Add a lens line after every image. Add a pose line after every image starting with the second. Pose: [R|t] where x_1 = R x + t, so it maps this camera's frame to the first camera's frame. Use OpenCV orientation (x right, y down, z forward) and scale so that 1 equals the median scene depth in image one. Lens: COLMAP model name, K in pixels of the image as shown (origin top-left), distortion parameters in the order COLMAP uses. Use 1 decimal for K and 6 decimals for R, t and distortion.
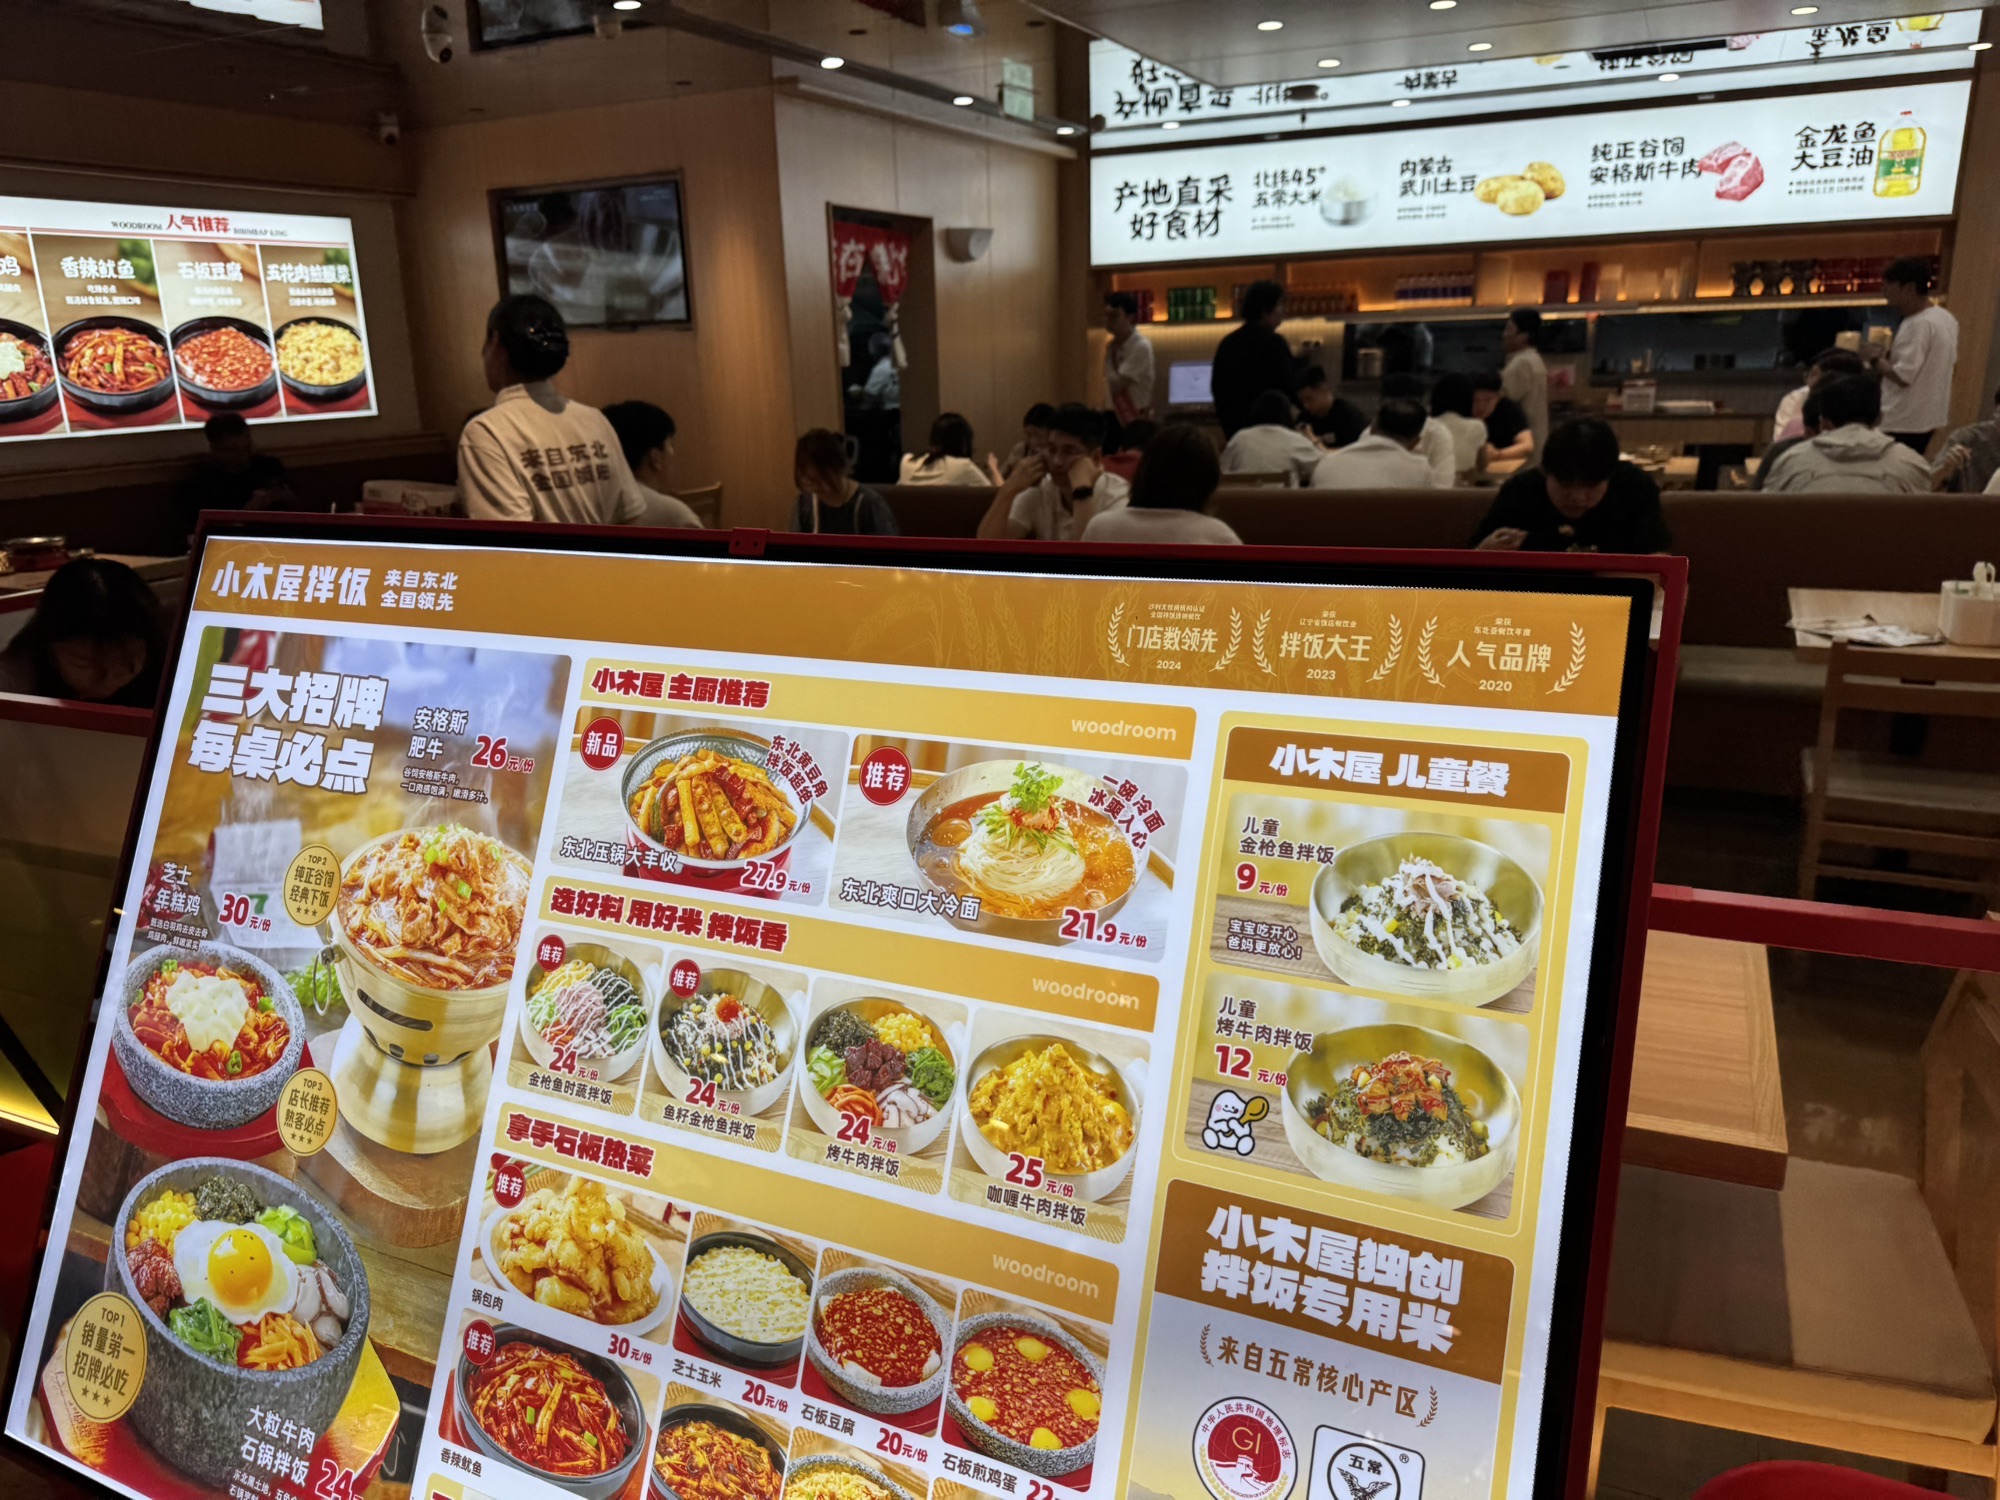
lens RADIAL K [[1424.4, 0, 1000.0], [0, 1424.4, 750.0], [0, 0, 1]] dist [0.019950, 0.009170]
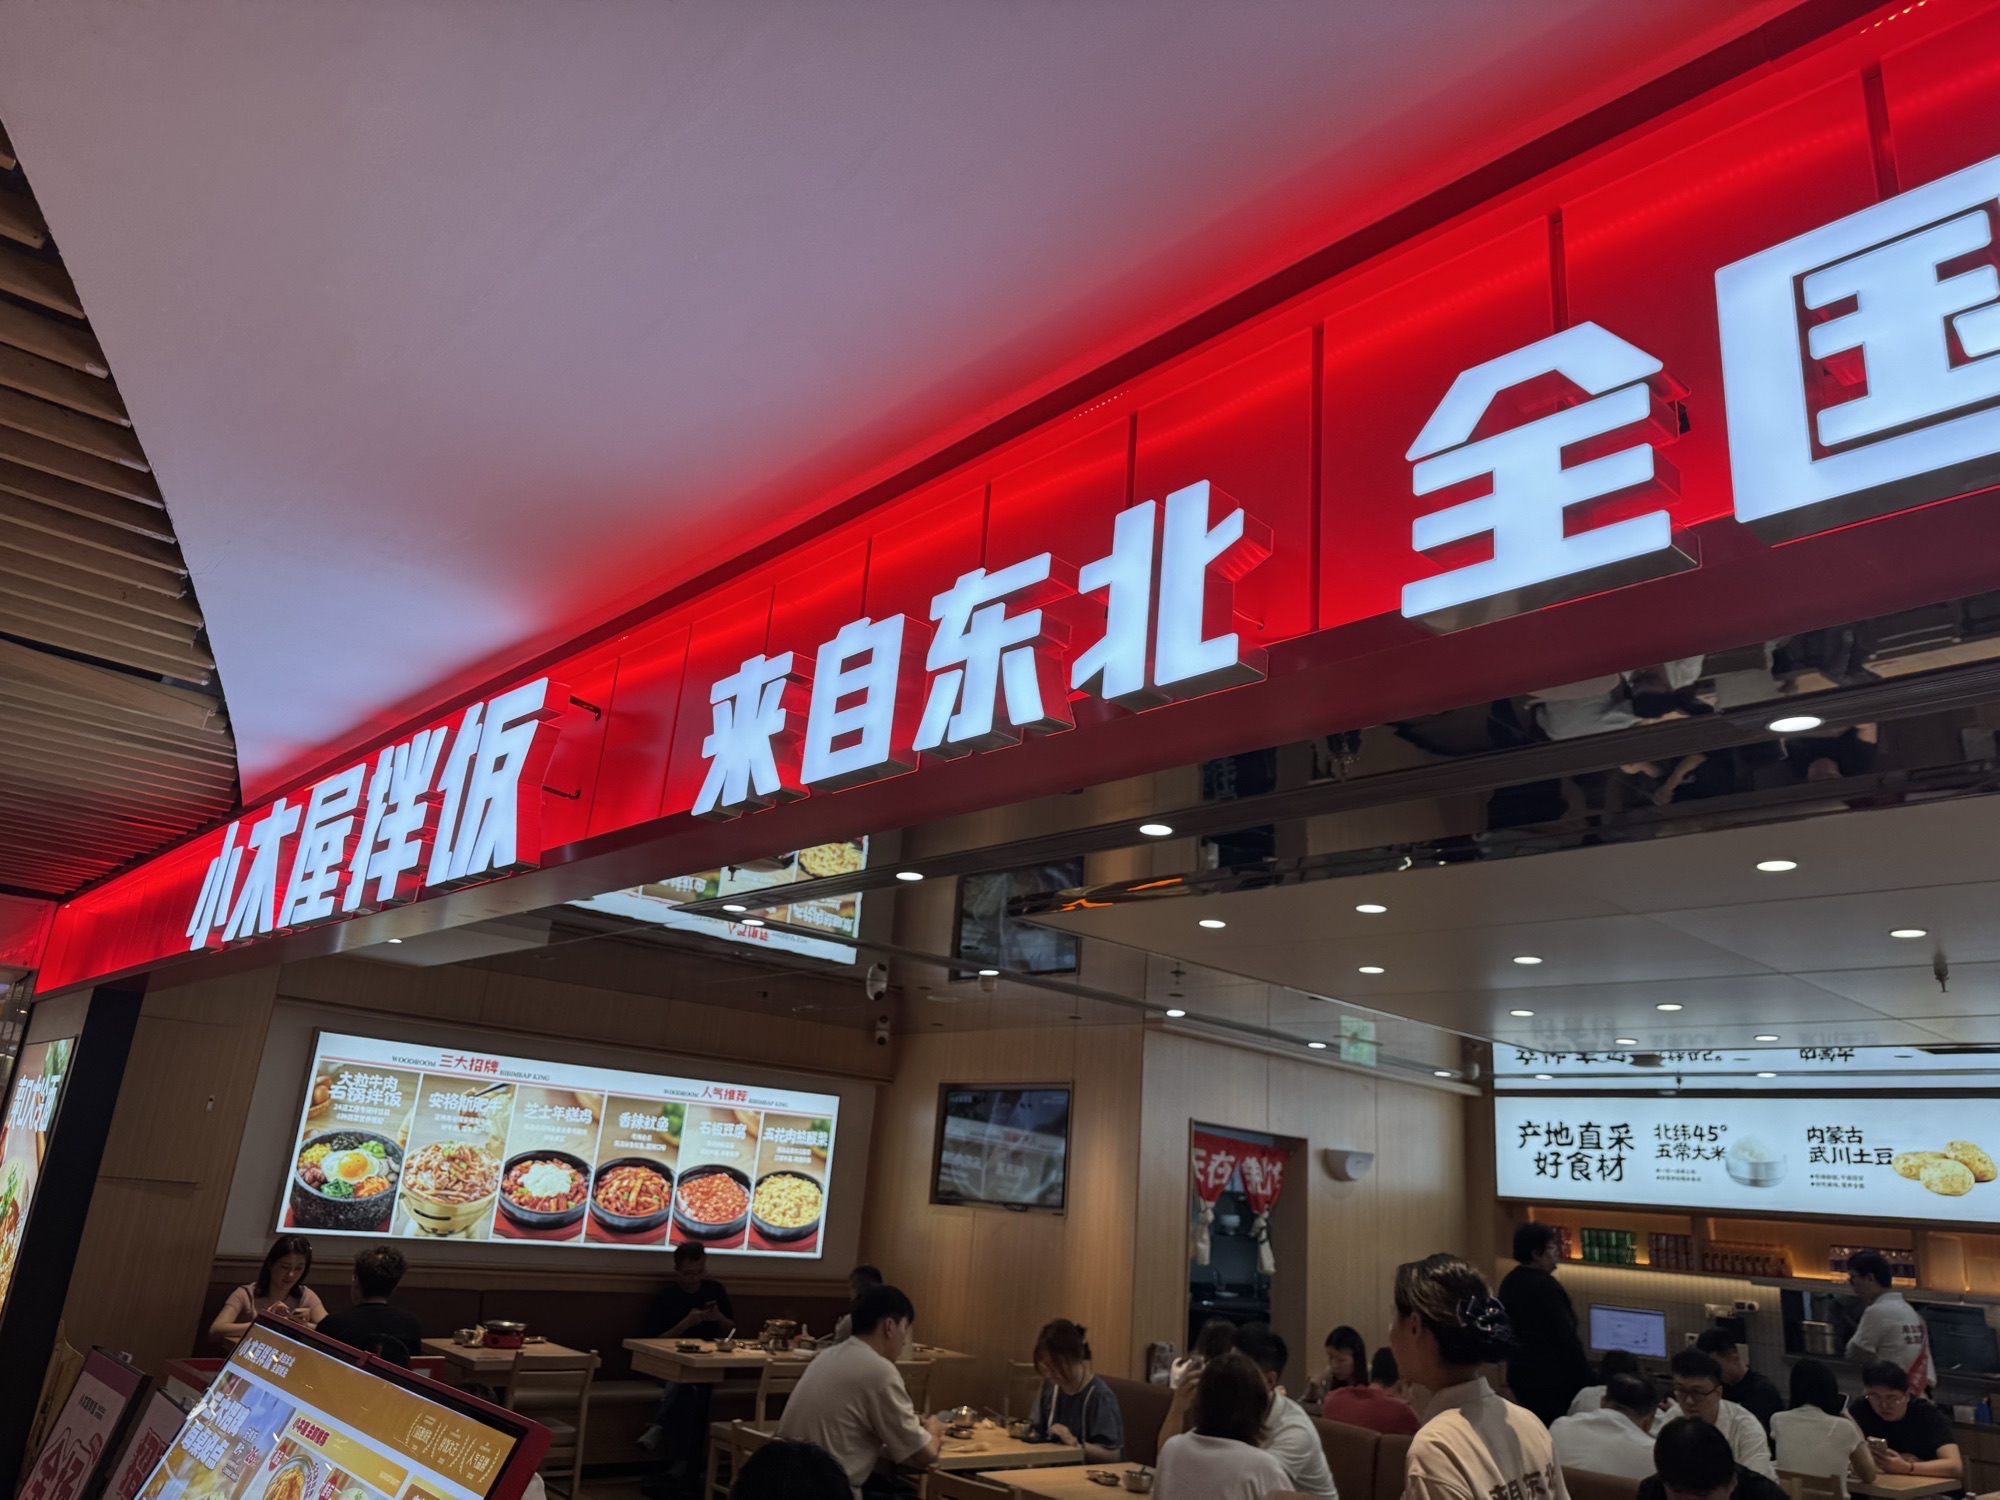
lens RADIAL K [[1432.4, 0, 1000.0], [0, 1432.4, 750.0], [0, 0, 1]] dist [0.032073, -0.064738]
pose [[0.918438, -0.012968, -0.395353, 0.178477], [-0.211547, 0.828425, -0.518614, 0.000161], [0.334246, 0.559950, 0.758113, -0.077355]]
